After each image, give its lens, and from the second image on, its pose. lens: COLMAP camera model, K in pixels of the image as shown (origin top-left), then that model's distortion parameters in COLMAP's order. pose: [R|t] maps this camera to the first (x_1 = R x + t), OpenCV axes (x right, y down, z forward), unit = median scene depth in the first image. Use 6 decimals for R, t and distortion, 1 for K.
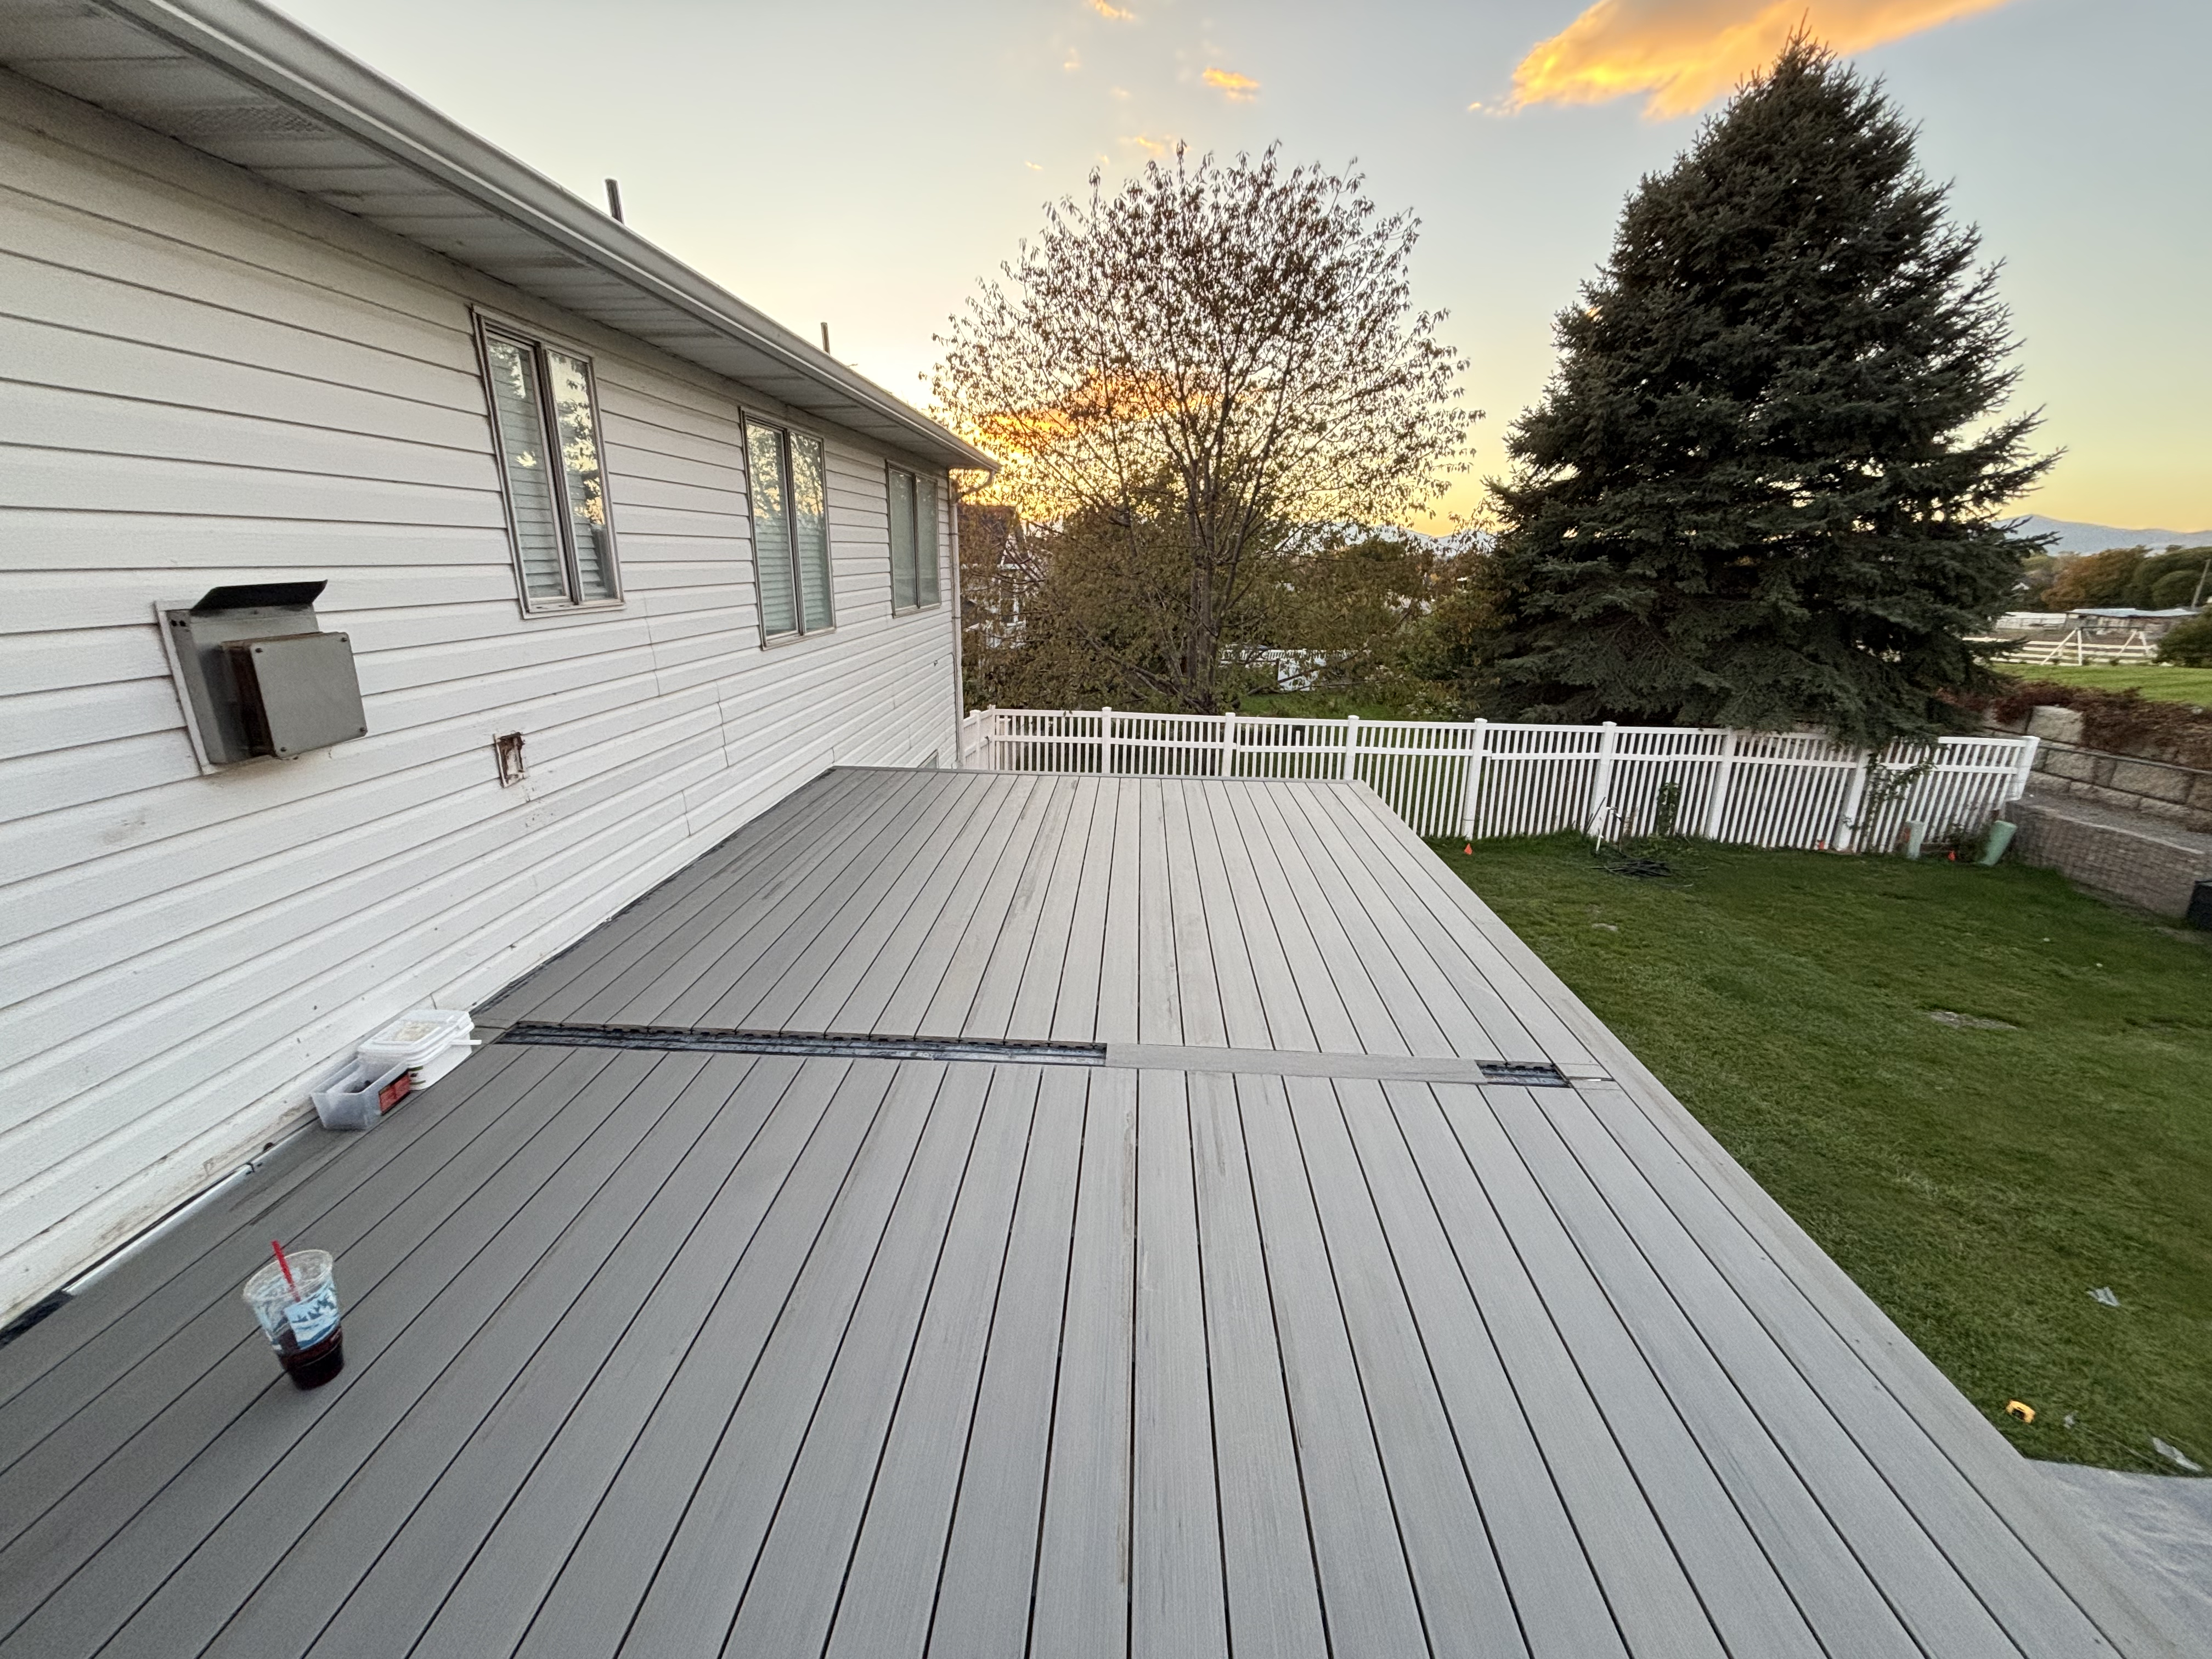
lens RADIAL K [[899.2, 0, 1118.8], [0, 899.2, 822.4], [0, 0, 1]] dist [0.003179, 0.000651]
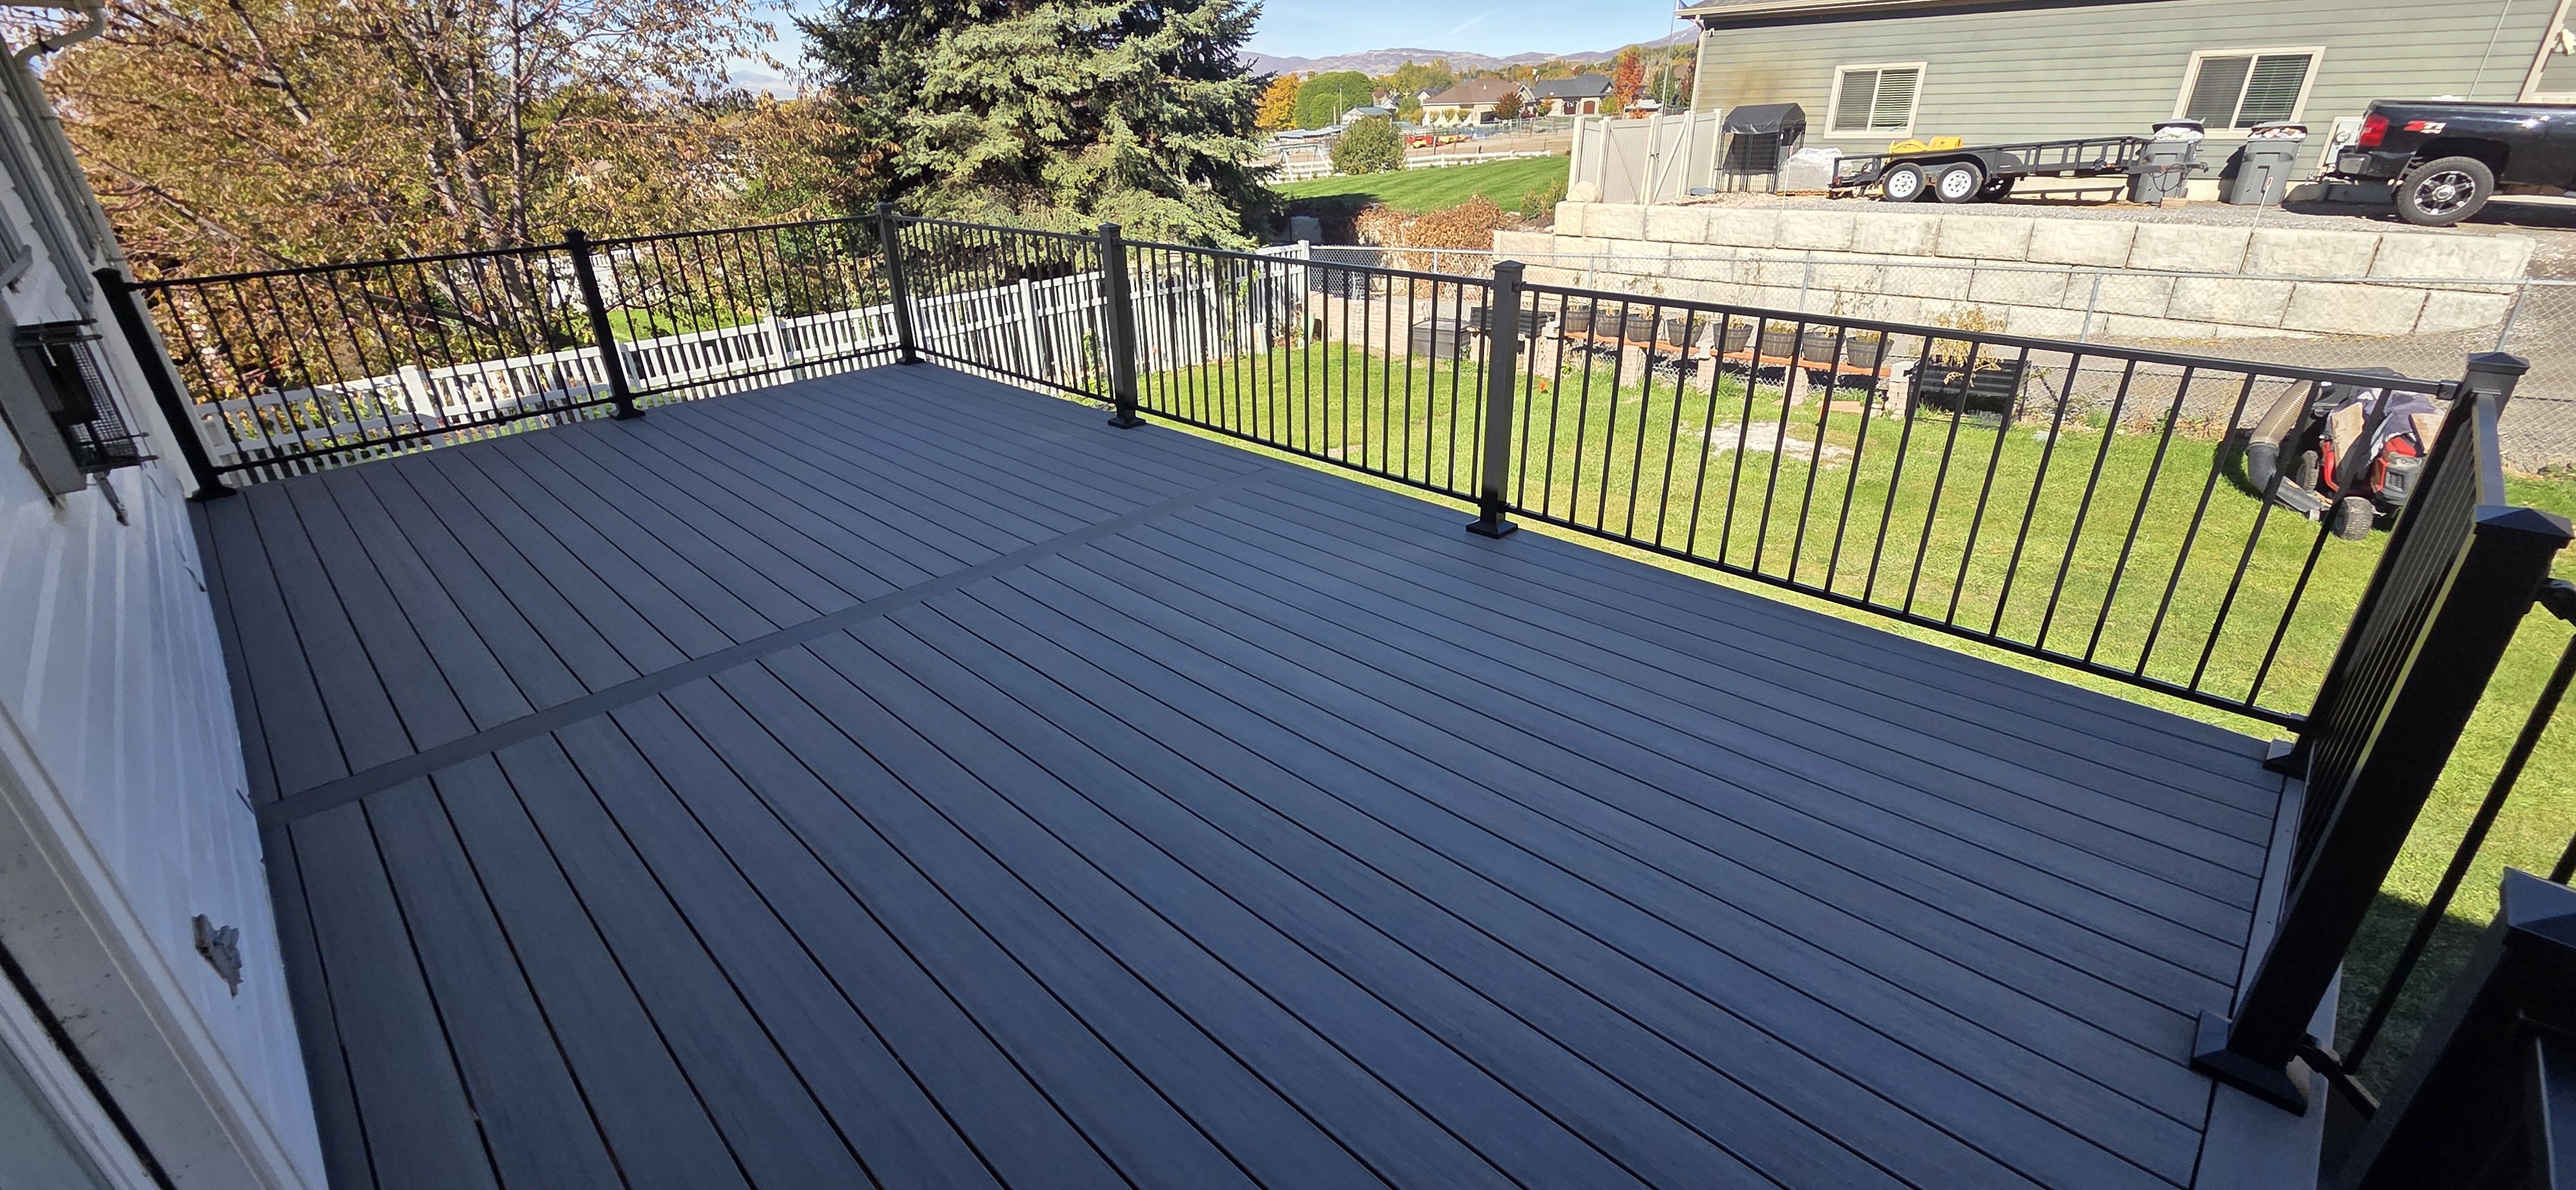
lens RADIAL K [[1062.5, 0, 1293.1], [0, 1062.5, 592.6], [0, 0, 1]] dist [0.009525, -0.002836]
pose [[0.675880, -0.344747, 0.651410, -0.145939], [0.248950, 0.938695, 0.238486, 0.011028], [-0.693693, 0.000981, 0.720270, -0.072297]]
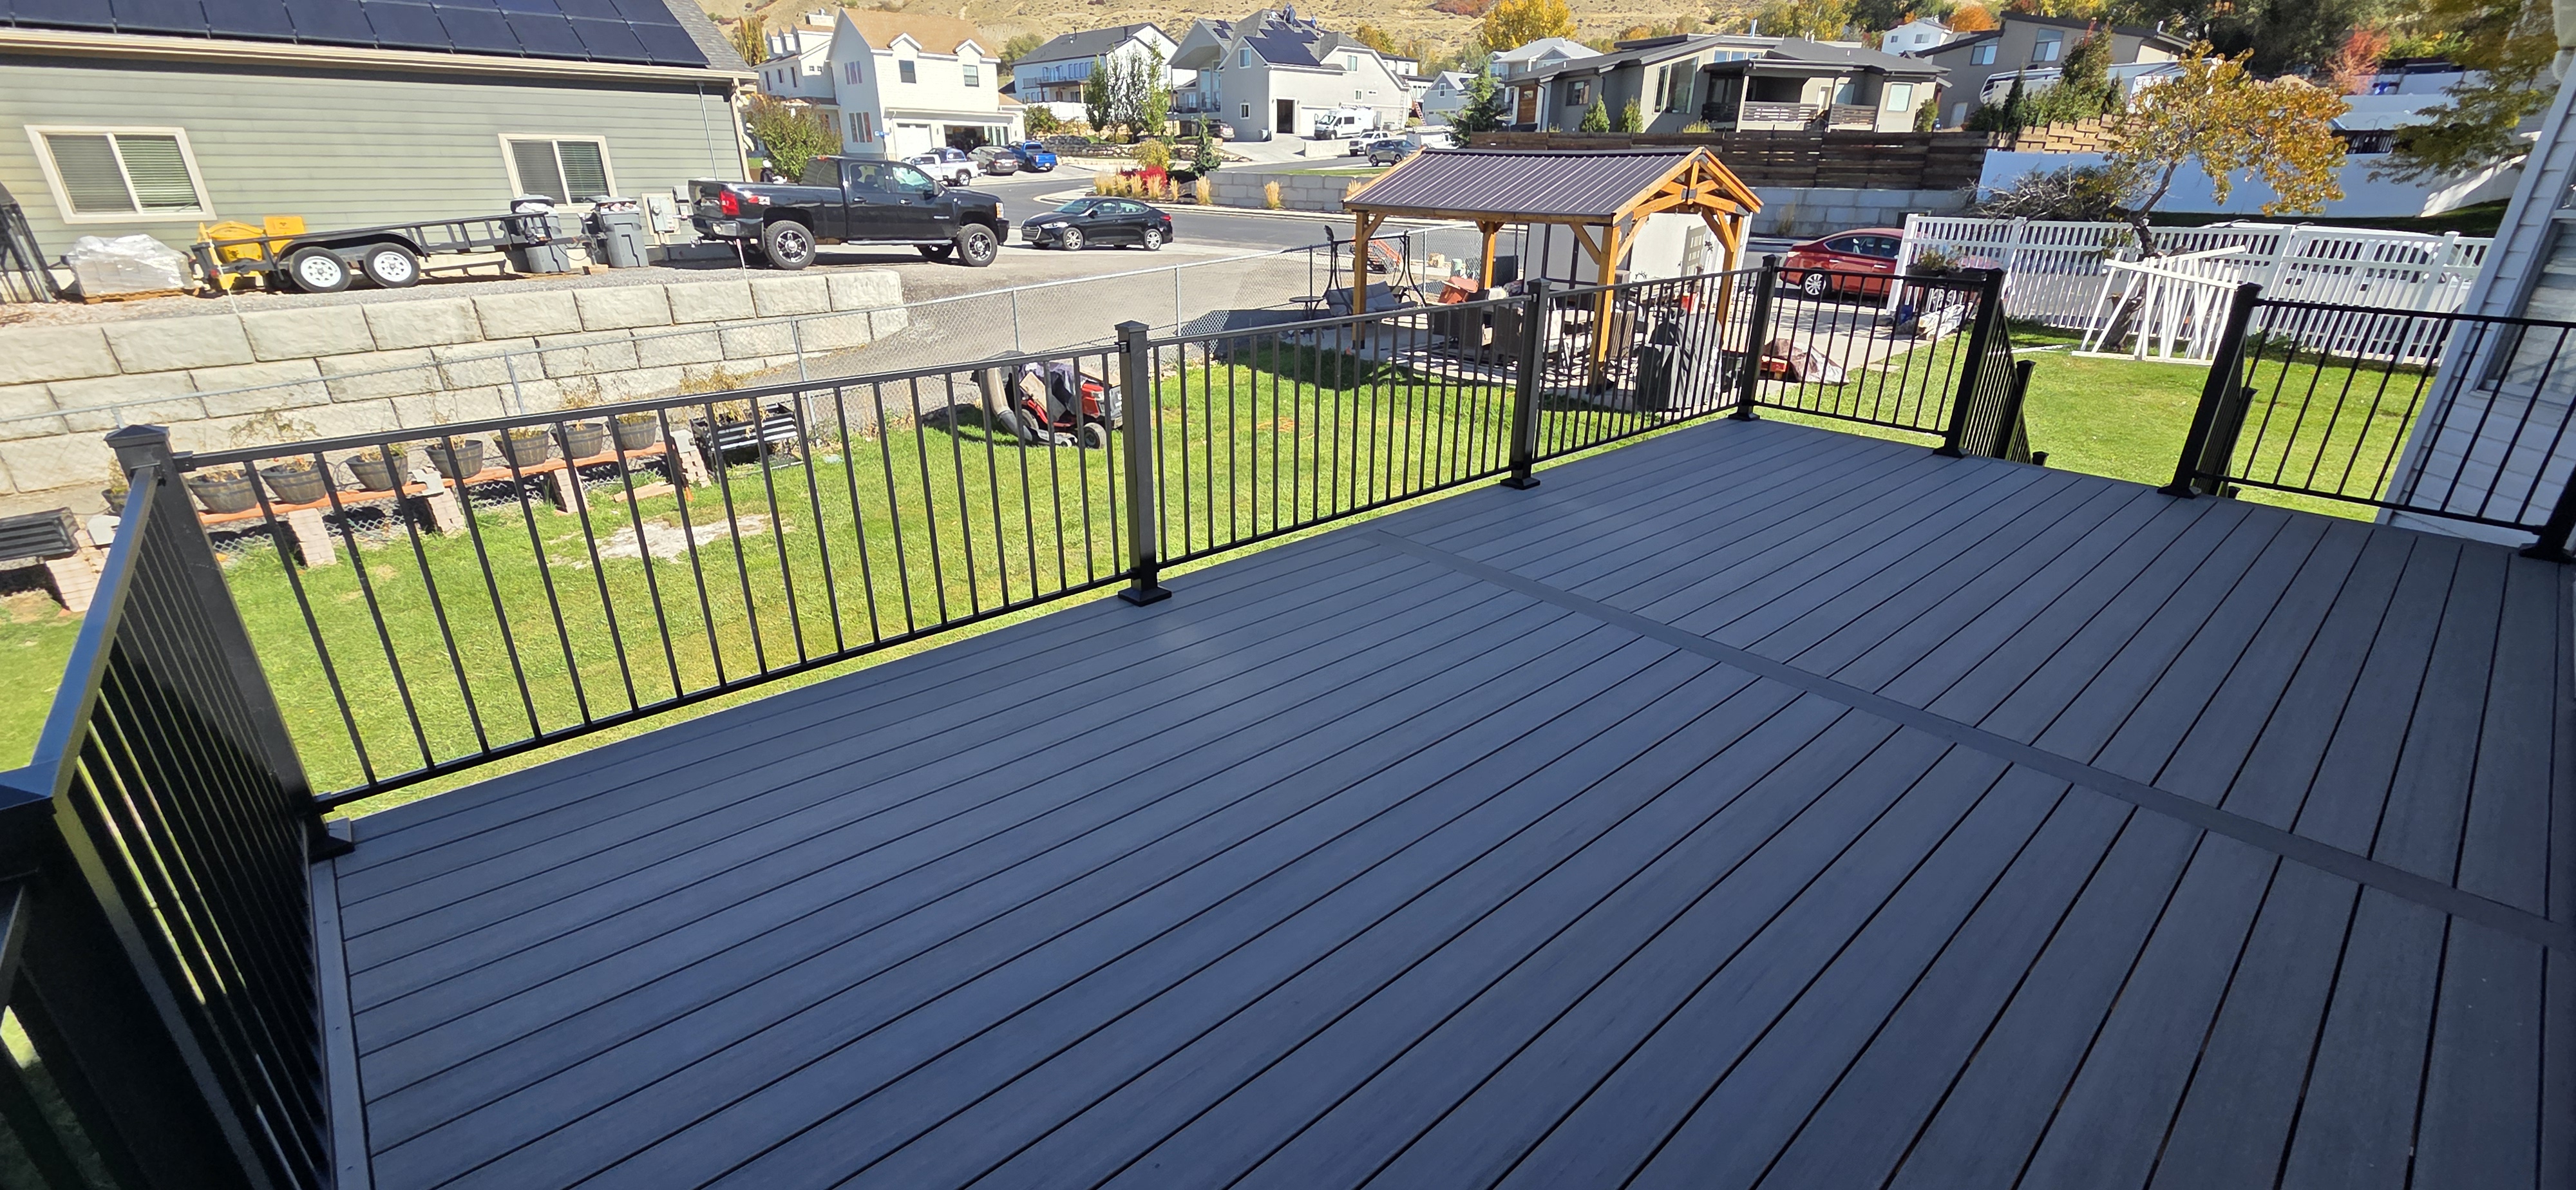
lens RADIAL K [[1062.5, 0, 1250.3], [0, 1062.5, 621.4], [0, 0, 1]] dist [0.009525, -0.002836]
pose [[-0.682353, -0.313795, 0.660248, -0.112030], [0.191076, 0.795225, 0.575418, -0.133388], [-0.705610, 0.518796, -0.482665, 0.419422]]
